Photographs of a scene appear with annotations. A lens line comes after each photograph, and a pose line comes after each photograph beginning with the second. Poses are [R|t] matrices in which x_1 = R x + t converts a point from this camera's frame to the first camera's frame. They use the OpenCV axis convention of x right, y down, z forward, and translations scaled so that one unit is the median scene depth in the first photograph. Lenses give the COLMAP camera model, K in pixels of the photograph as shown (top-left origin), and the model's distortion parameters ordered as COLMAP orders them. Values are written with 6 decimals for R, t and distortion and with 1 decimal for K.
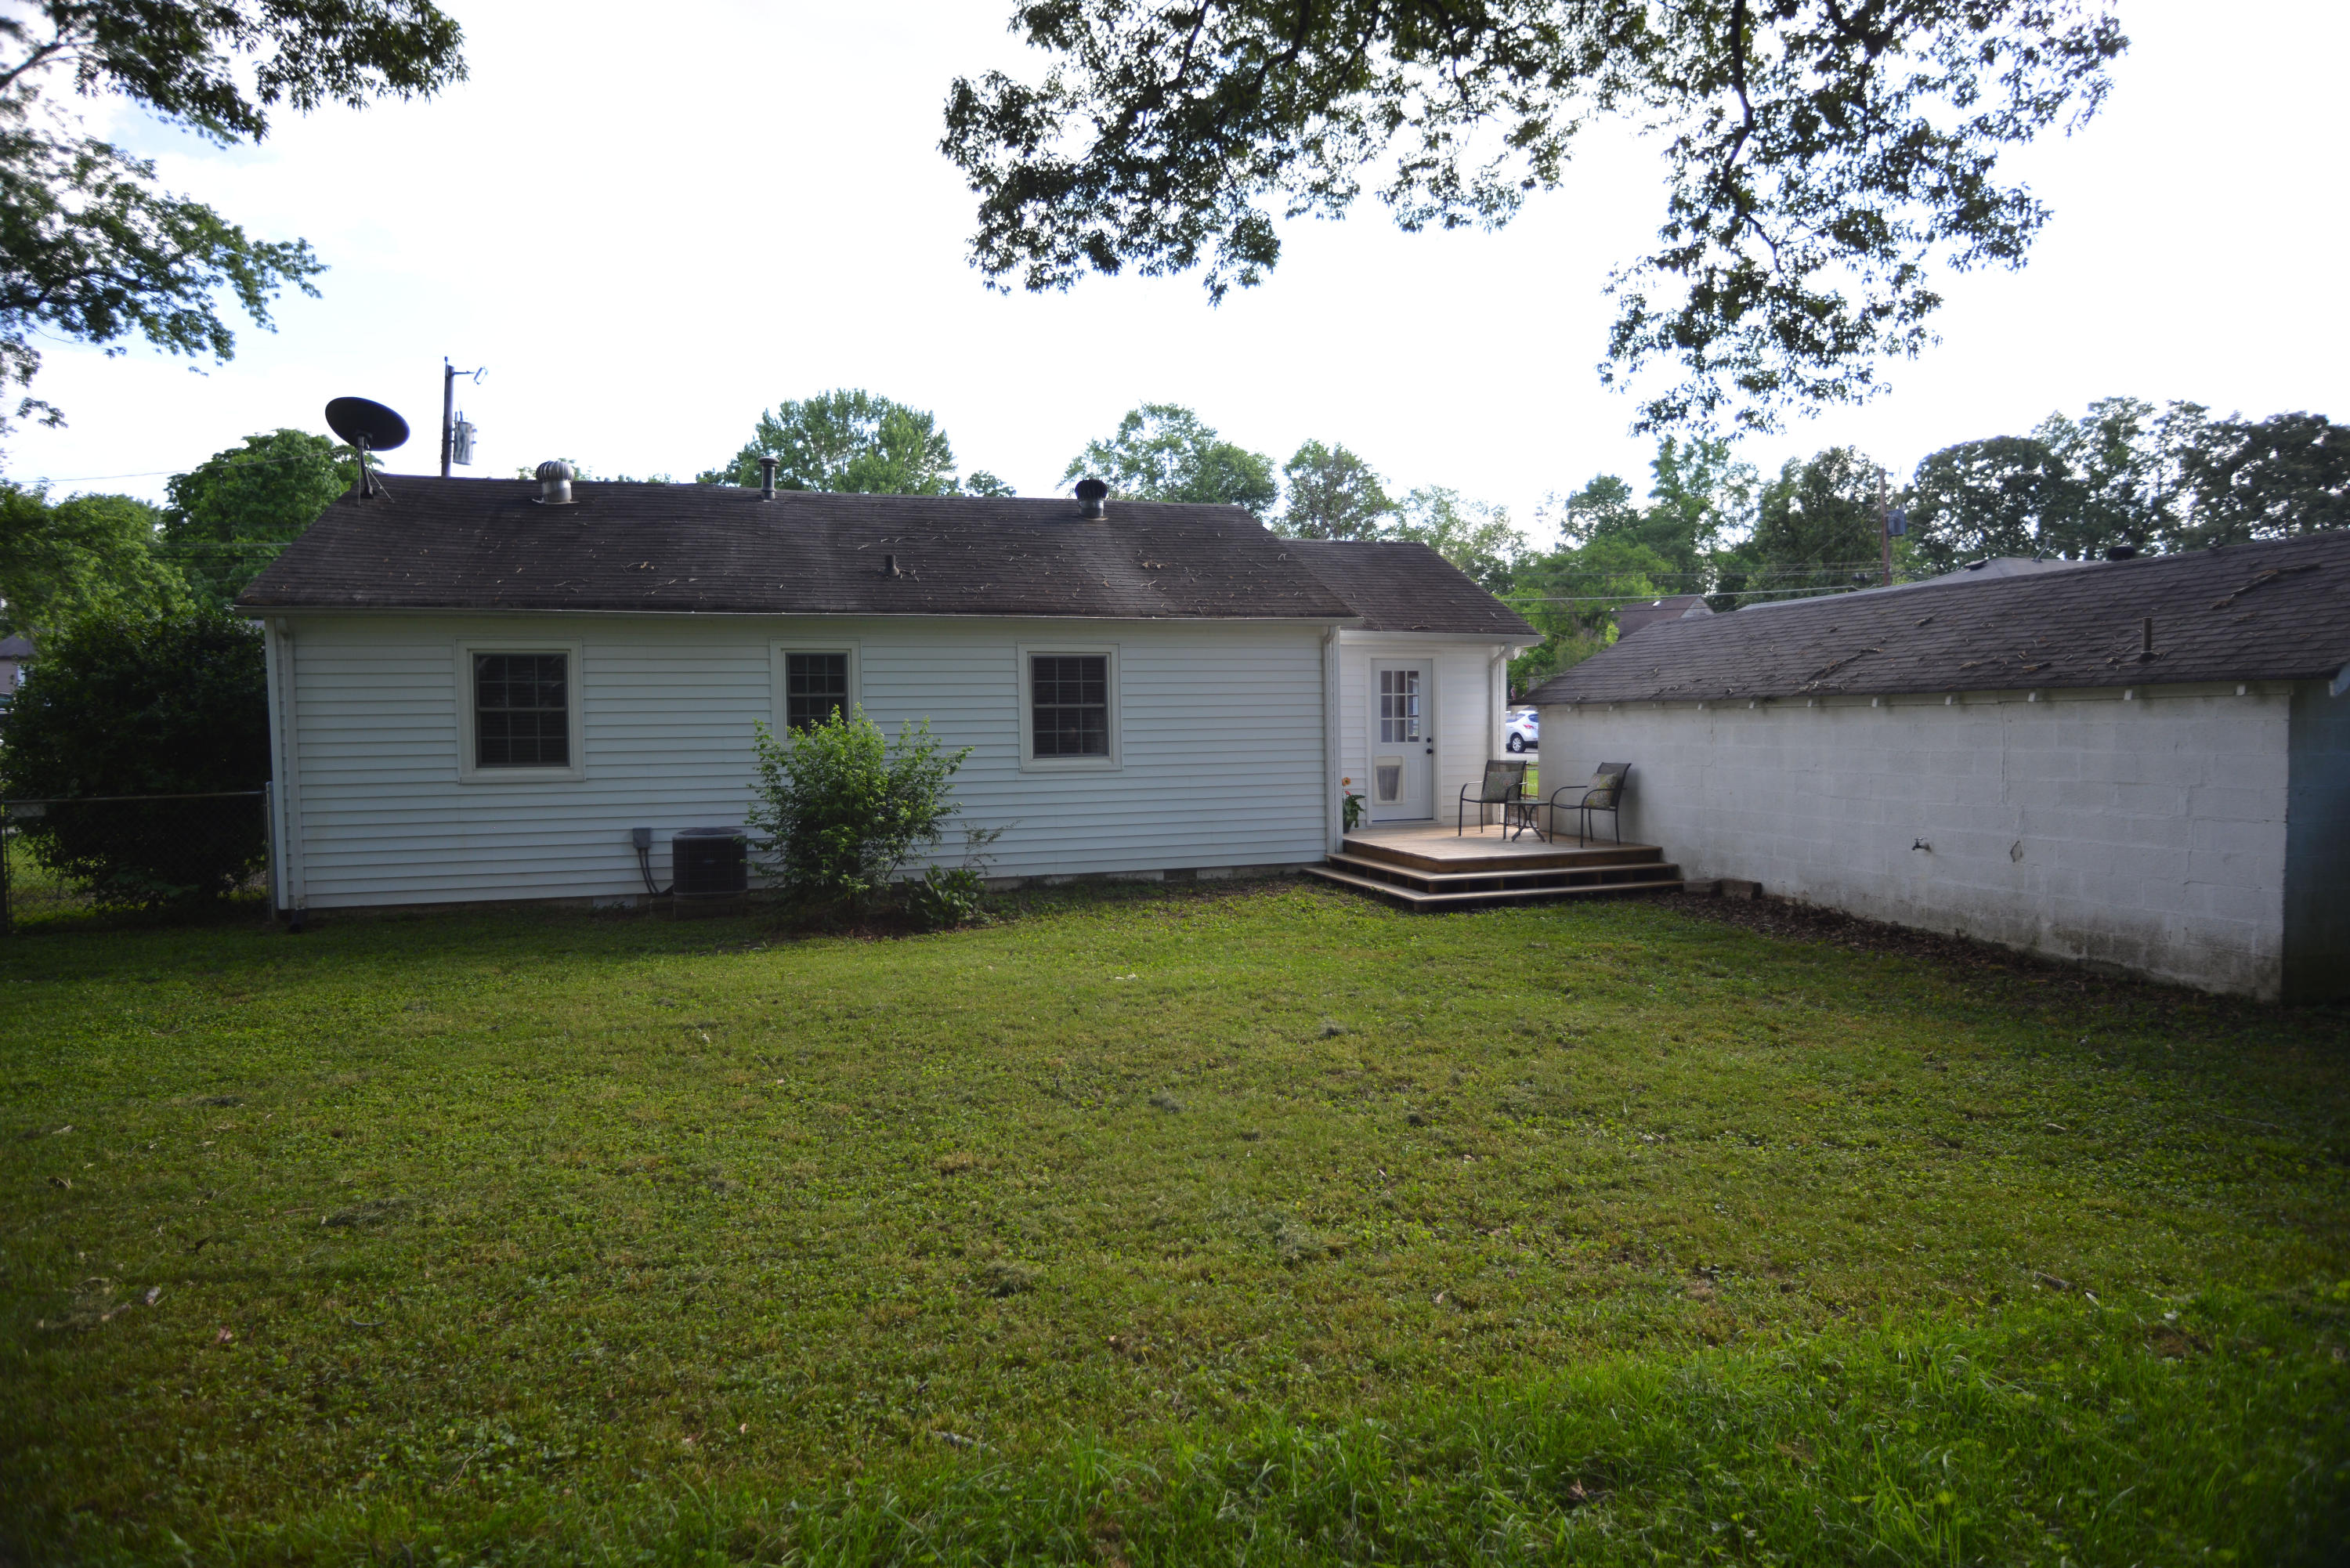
lens RADIAL K [[1247.4, 0, 1174.0], [0, 1247.4, 781.8], [0, 0, 1]] dist [-0.046454, 0.013644]
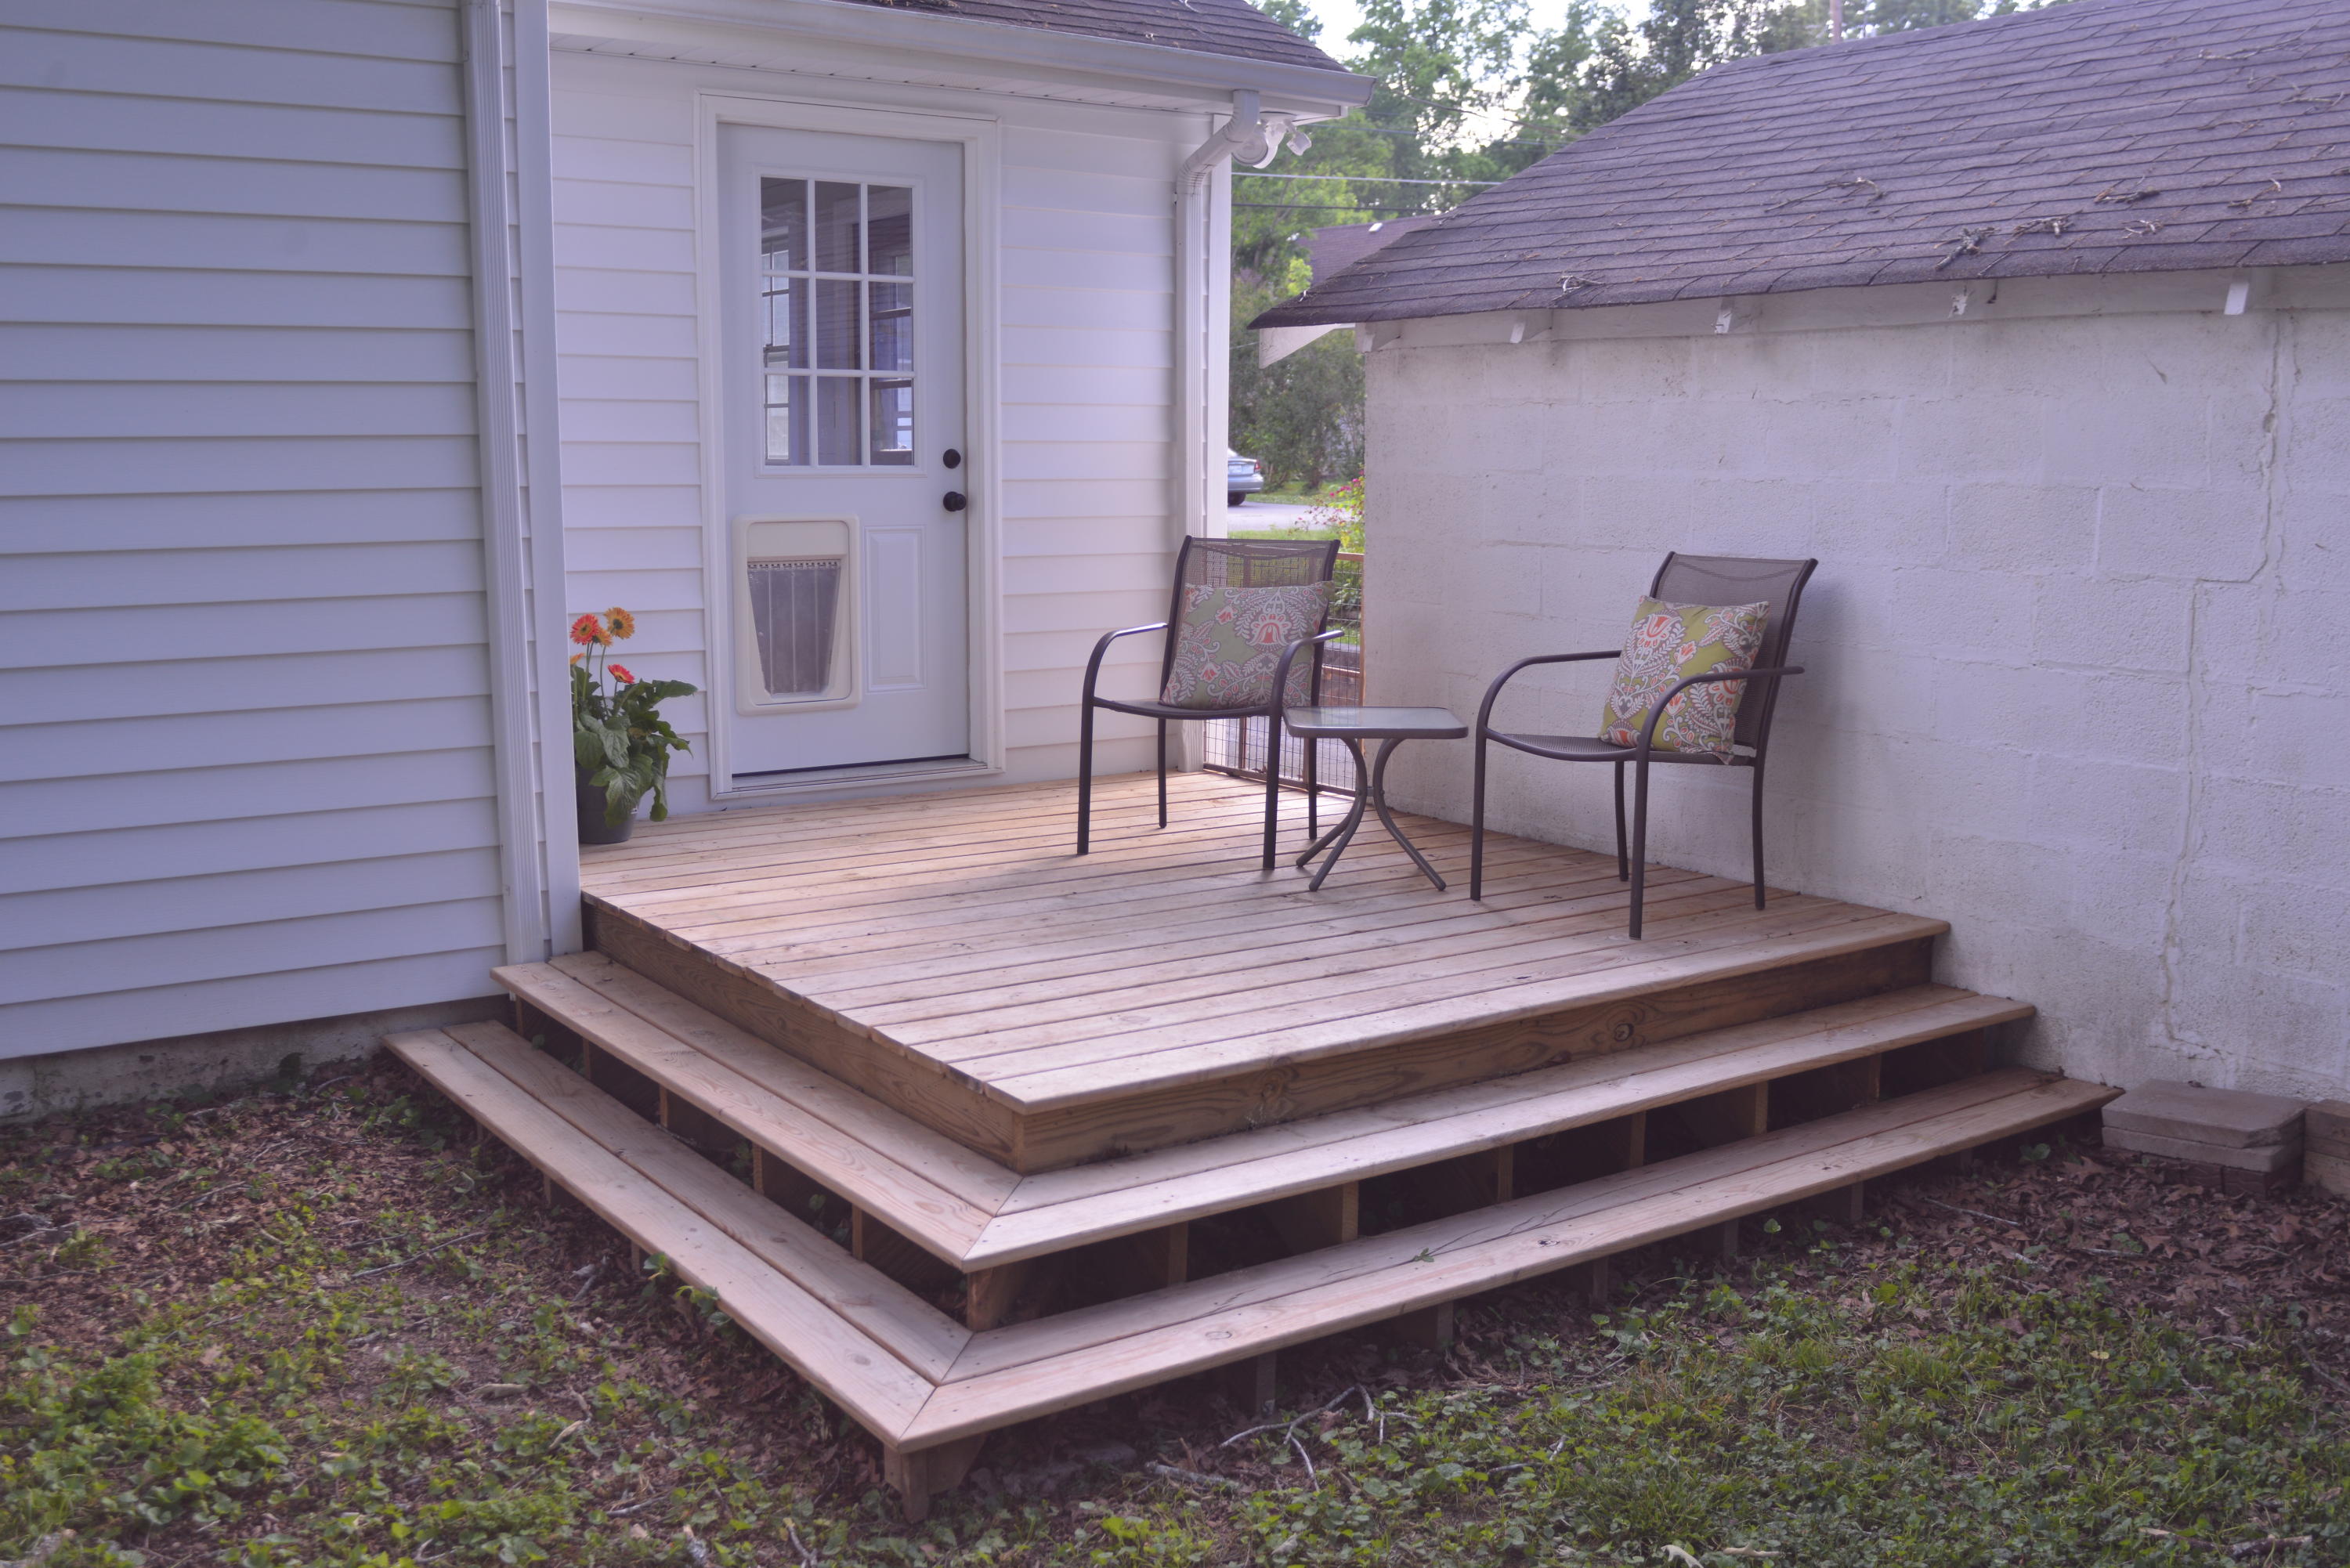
lens RADIAL K [[2240.8, 0, 1176.1], [0, 2240.8, 784.0], [0, 0, 1]] dist [-0.075523, 0.000000]
pose [[0.955204, -0.027115, 0.294705, 0.109745], [-0.002868, 0.994899, 0.100834, -0.012667], [-0.295936, -0.097163, 0.950253, 0.536097]]
